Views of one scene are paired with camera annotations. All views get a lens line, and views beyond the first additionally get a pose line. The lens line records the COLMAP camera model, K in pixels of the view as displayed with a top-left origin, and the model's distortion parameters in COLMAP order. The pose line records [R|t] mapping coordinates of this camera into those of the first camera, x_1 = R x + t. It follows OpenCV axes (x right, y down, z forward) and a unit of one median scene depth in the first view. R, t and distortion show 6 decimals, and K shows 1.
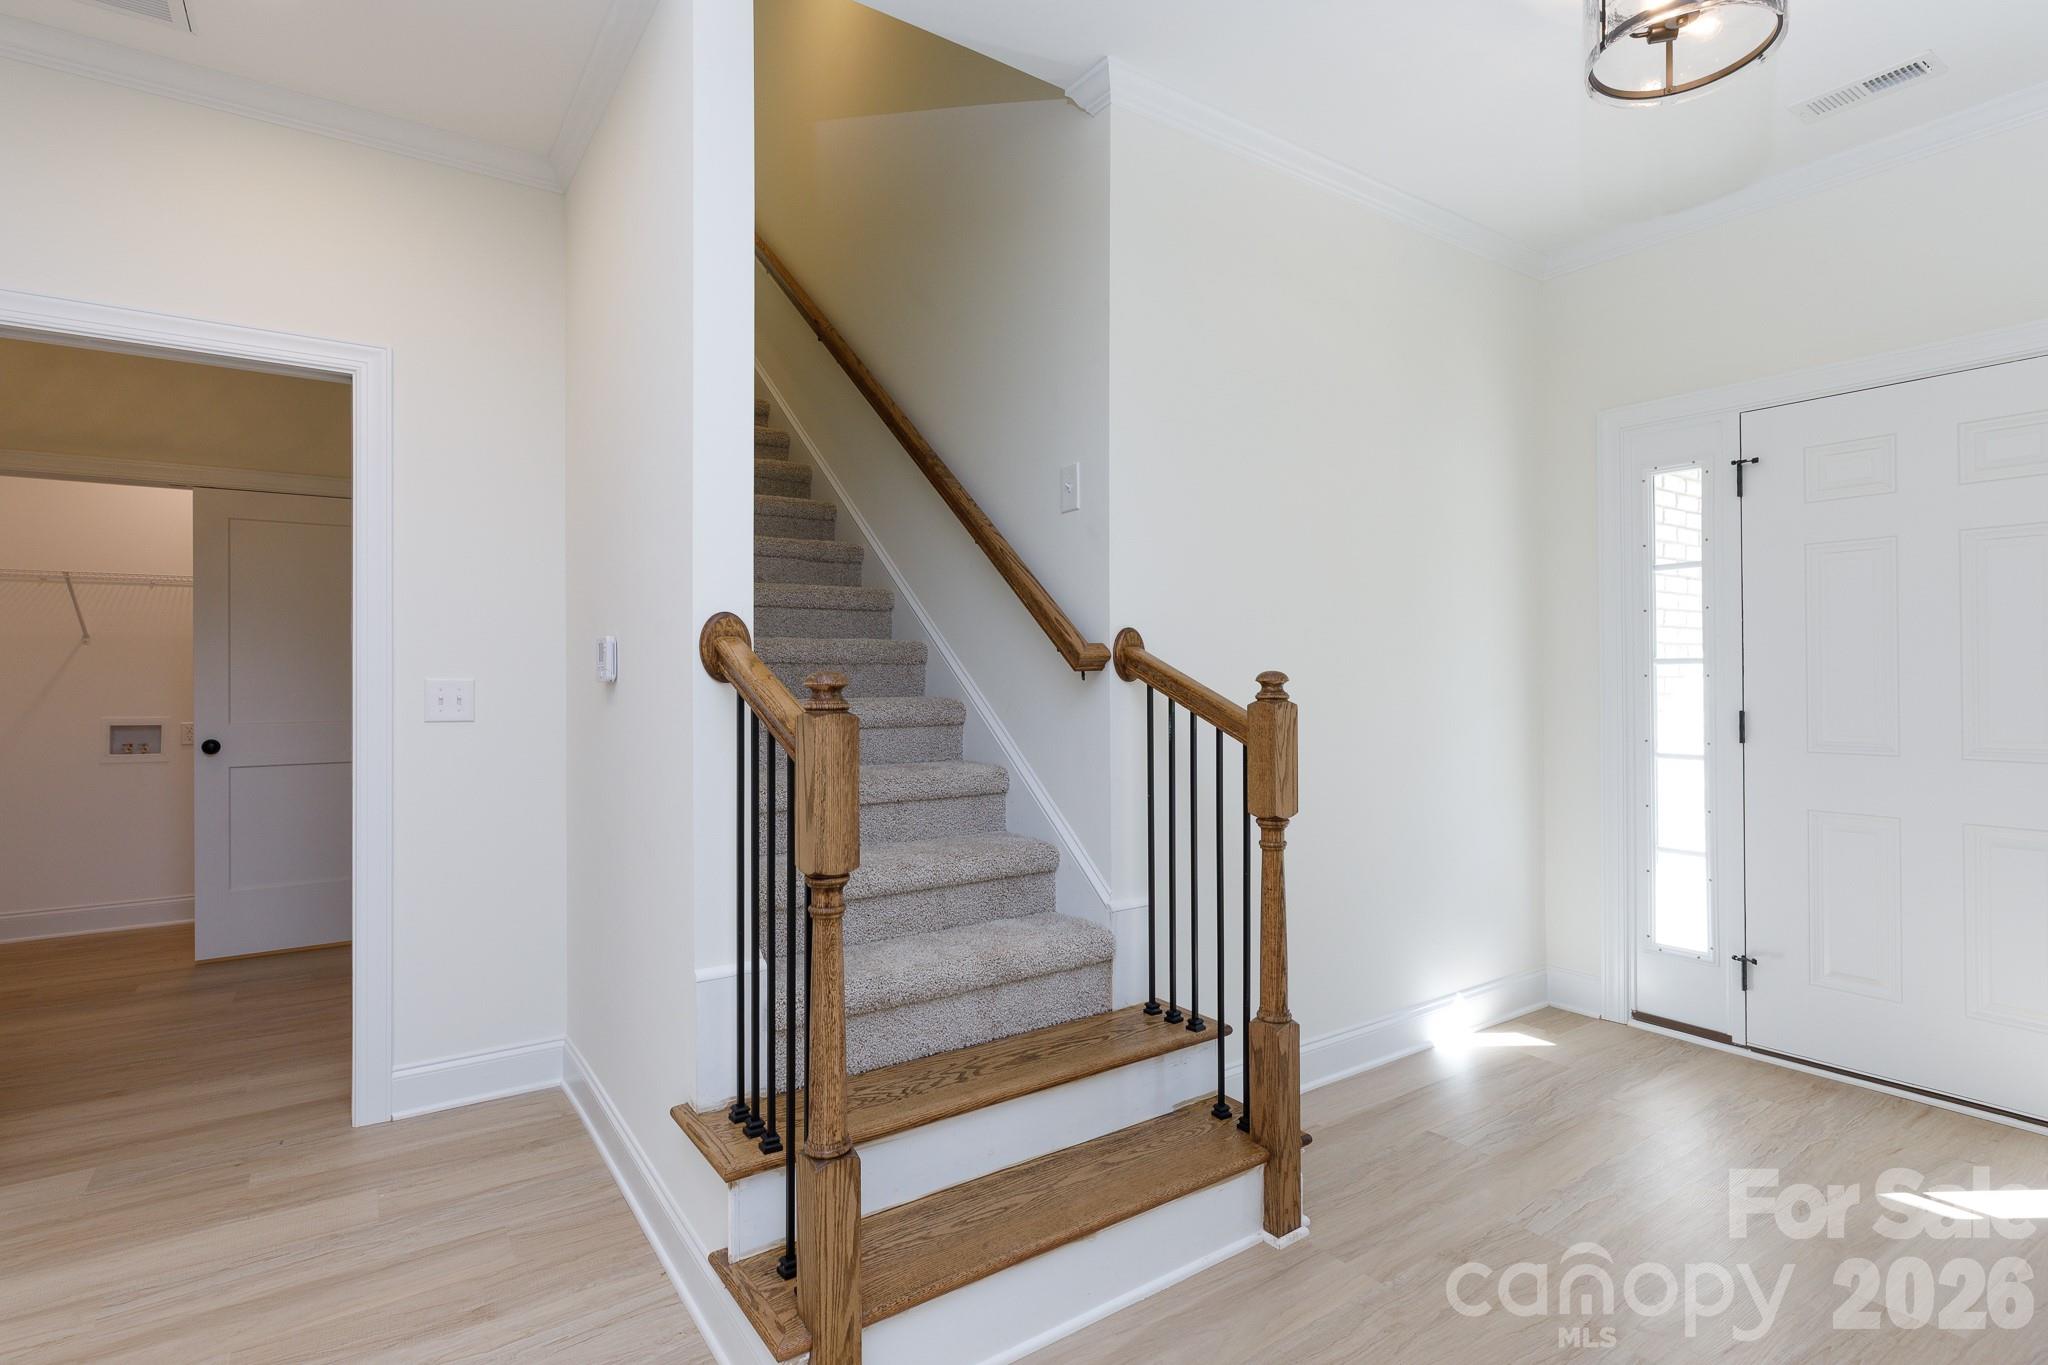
lens RADIAL K [[999.3, 0, 1026.3], [0, 999.3, 682.4], [0, 0, 1]] dist [0.000659, 0.000431]
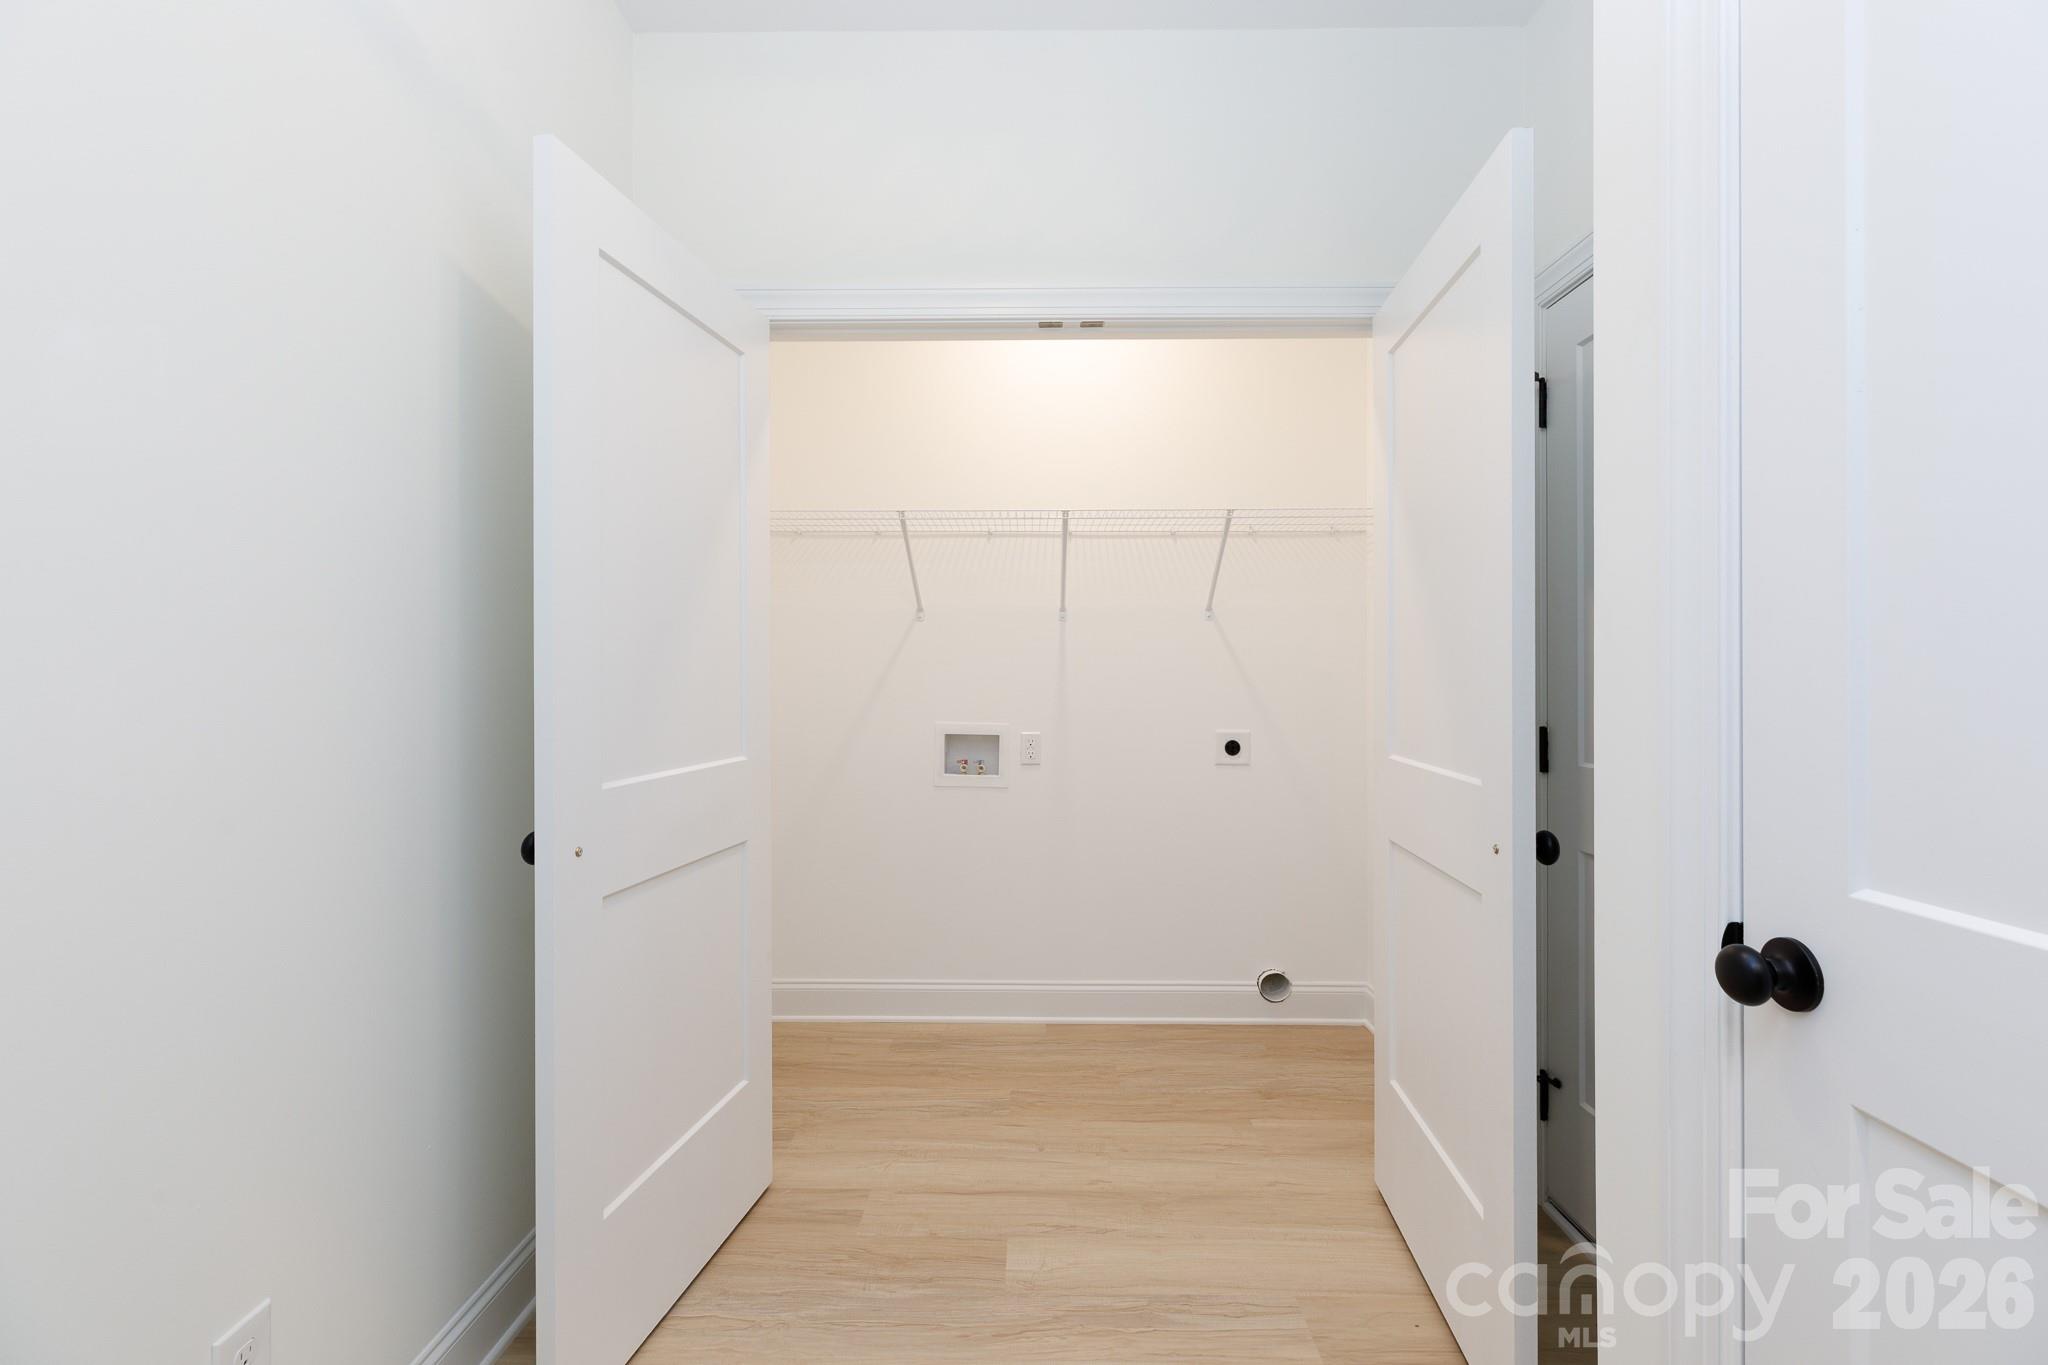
lens RADIAL K [[923.5, 0, 1024.1], [0, 923.5, 679.2], [0, 0, 1]] dist [0.010550, 0.000720]
pose [[0.815754, 0.008982, -0.578329, -0.484973], [-0.009003, 0.999955, 0.002832, 0.001992], [0.578328, 0.002897, 0.815799, 0.490715]]
